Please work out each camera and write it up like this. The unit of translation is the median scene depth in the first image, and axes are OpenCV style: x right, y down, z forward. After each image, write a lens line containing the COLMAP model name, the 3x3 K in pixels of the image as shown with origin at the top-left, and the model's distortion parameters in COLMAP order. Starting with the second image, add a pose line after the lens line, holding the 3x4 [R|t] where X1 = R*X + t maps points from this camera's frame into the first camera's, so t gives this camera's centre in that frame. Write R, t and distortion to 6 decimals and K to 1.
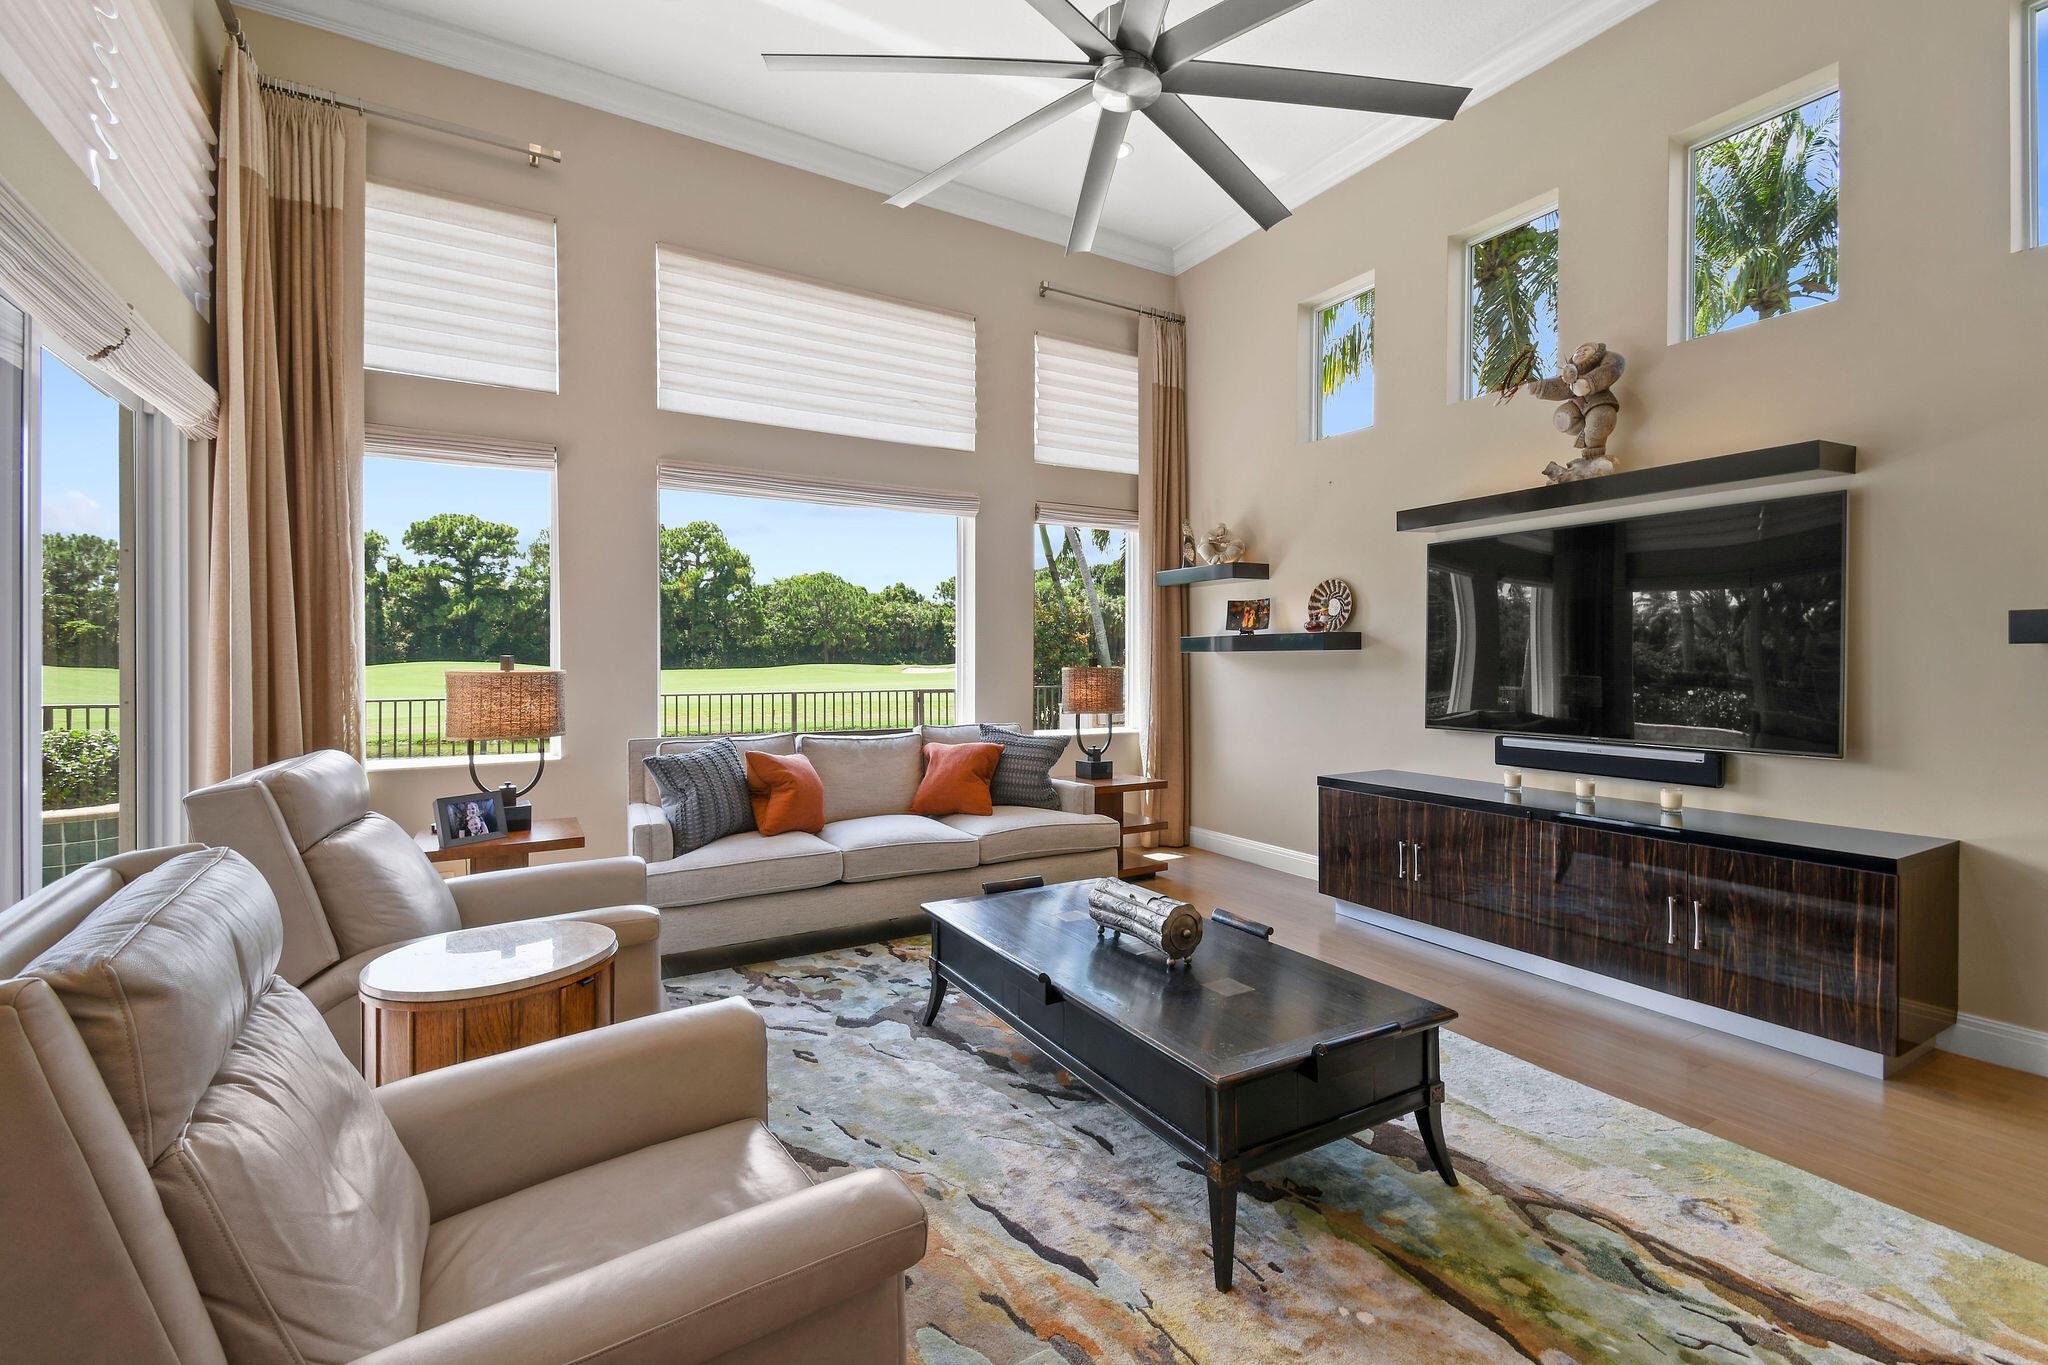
lens RADIAL K [[904.2, 0, 1052.7], [0, 904.2, 669.3], [0, 0, 1]] dist [0.033450, -0.016384]
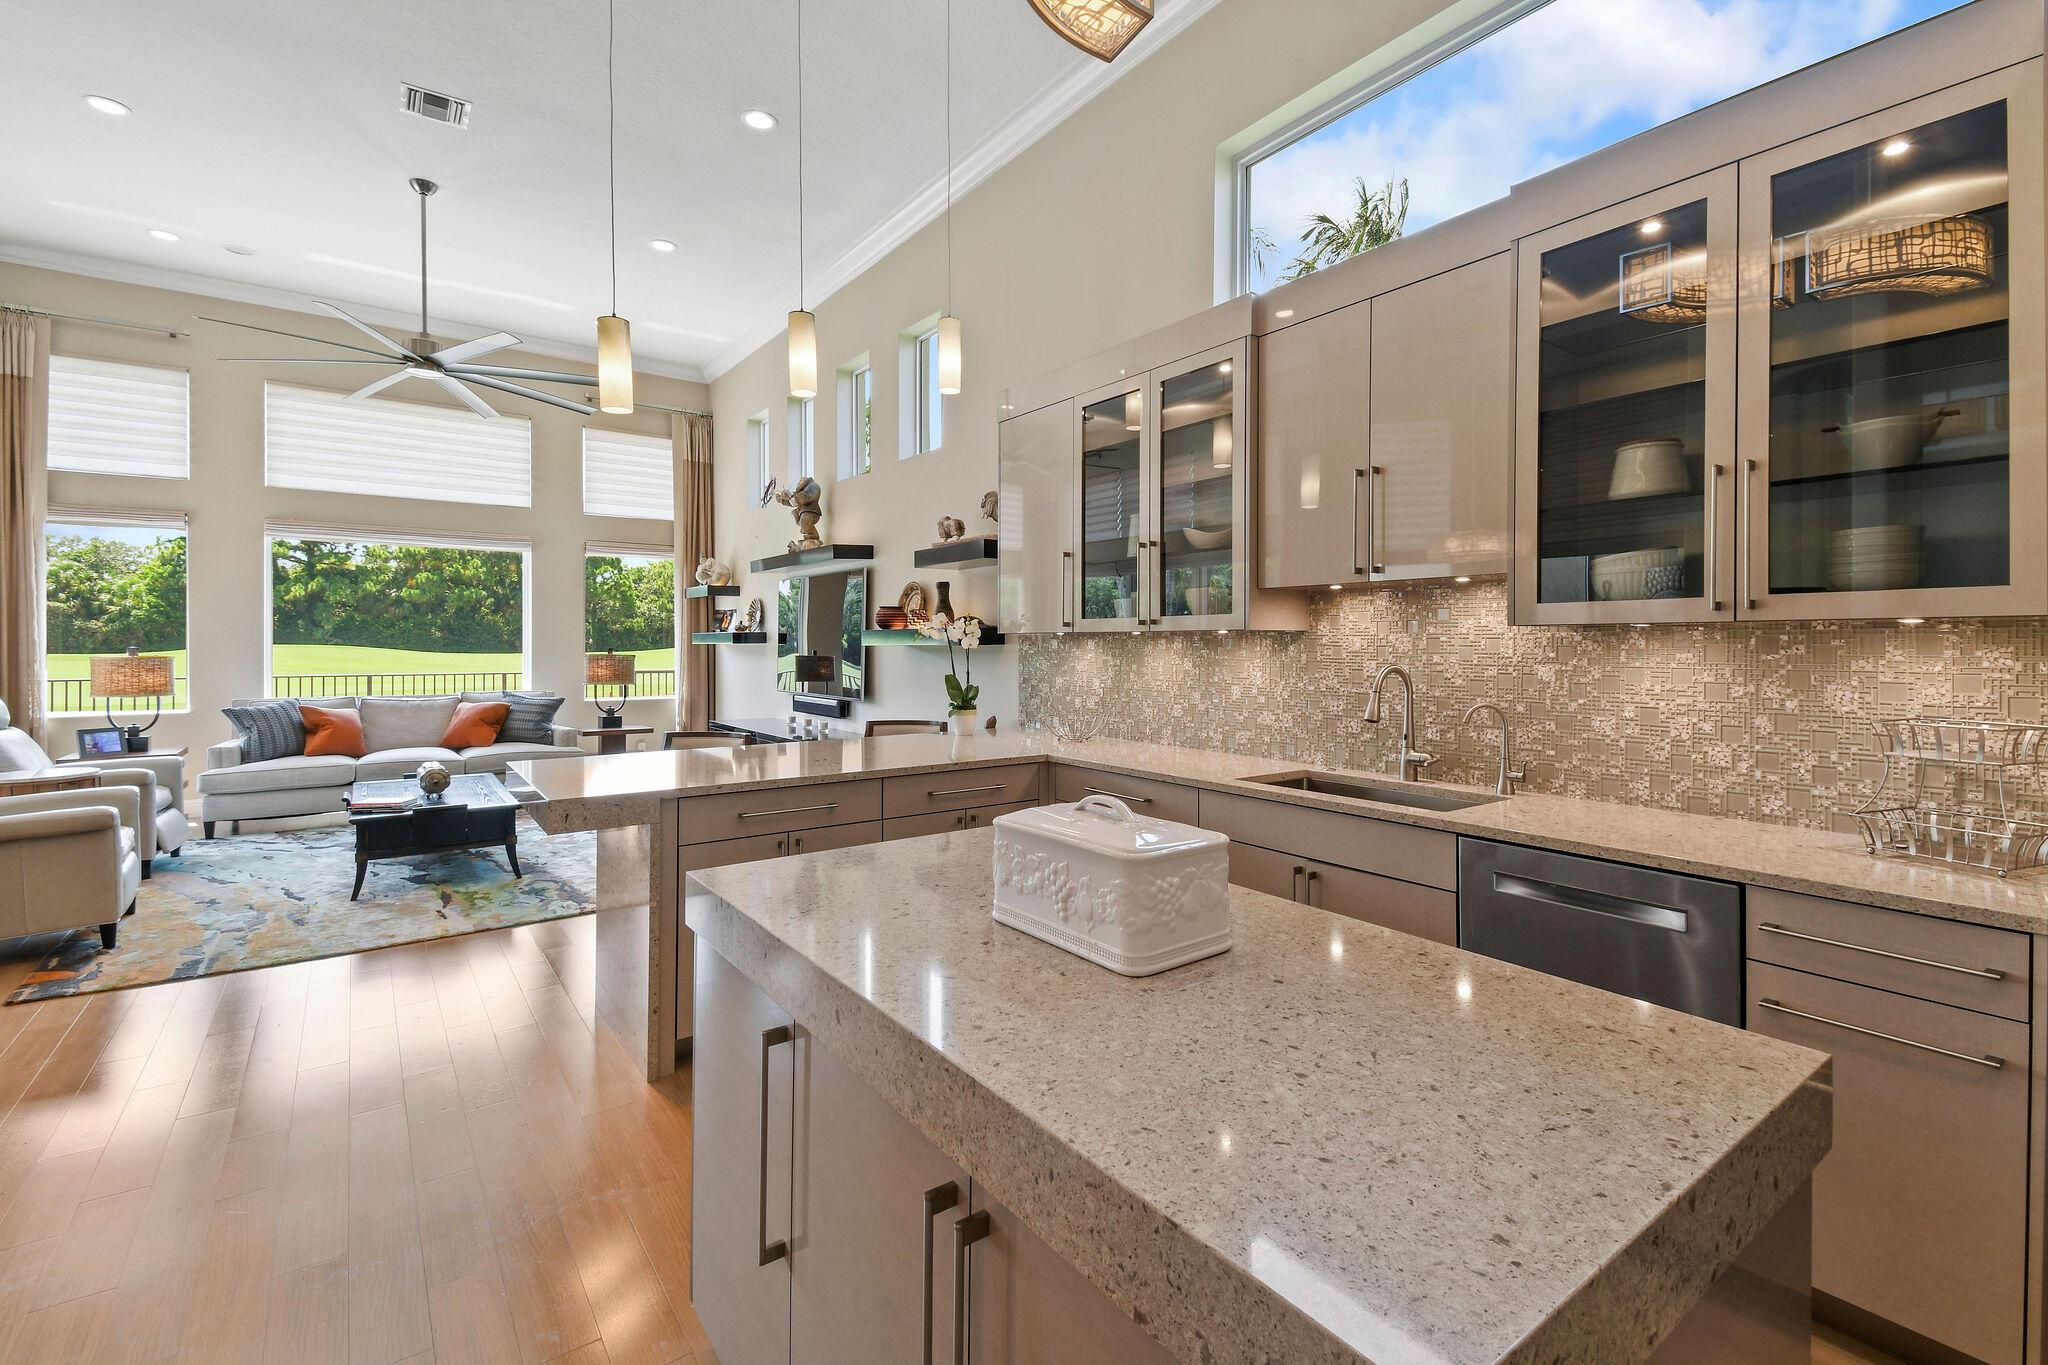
lens RADIAL K [[904.2, 0, 1047.4], [0, 904.2, 645.6], [0, 0, 1]] dist [0.033450, -0.016384]
pose [[0.994852, 0.002020, 0.101318, 0.759254], [-0.001131, 0.999960, -0.008826, -0.003915], [-0.101332, 0.008666, 0.994815, -0.712373]]
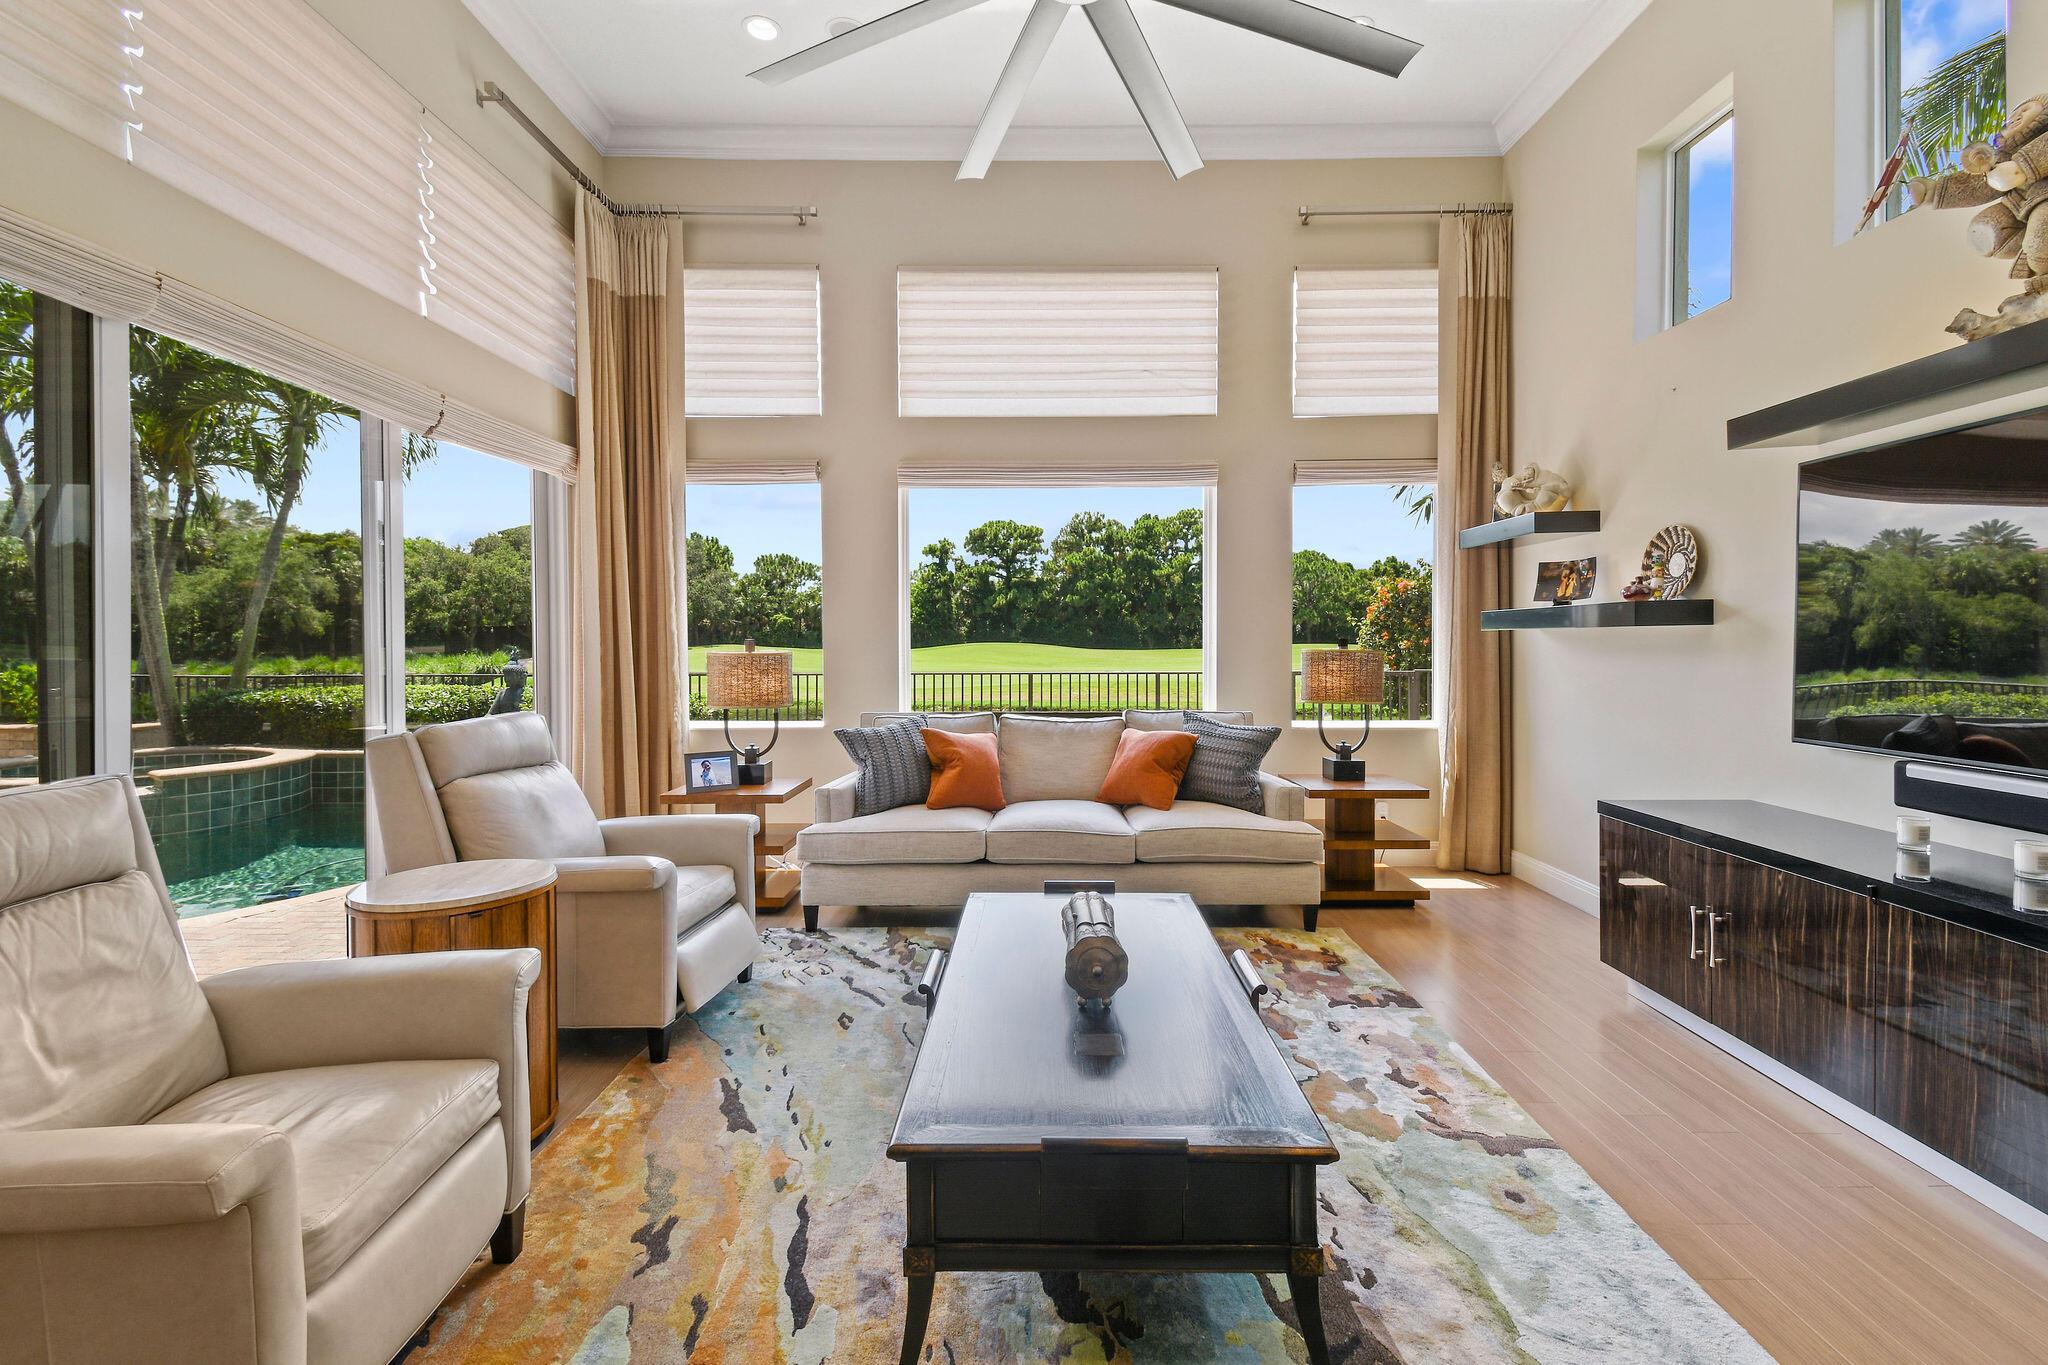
lens RADIAL K [[904.2, 0, 1034.6], [0, 904.2, 658.6], [0, 0, 1]] dist [0.033450, -0.016384]
pose [[0.853153, 0.006780, -0.521617, 0.299731], [-0.001325, 0.999940, 0.010831, -0.002853], [0.521659, -0.008549, 0.853111, 0.146808]]
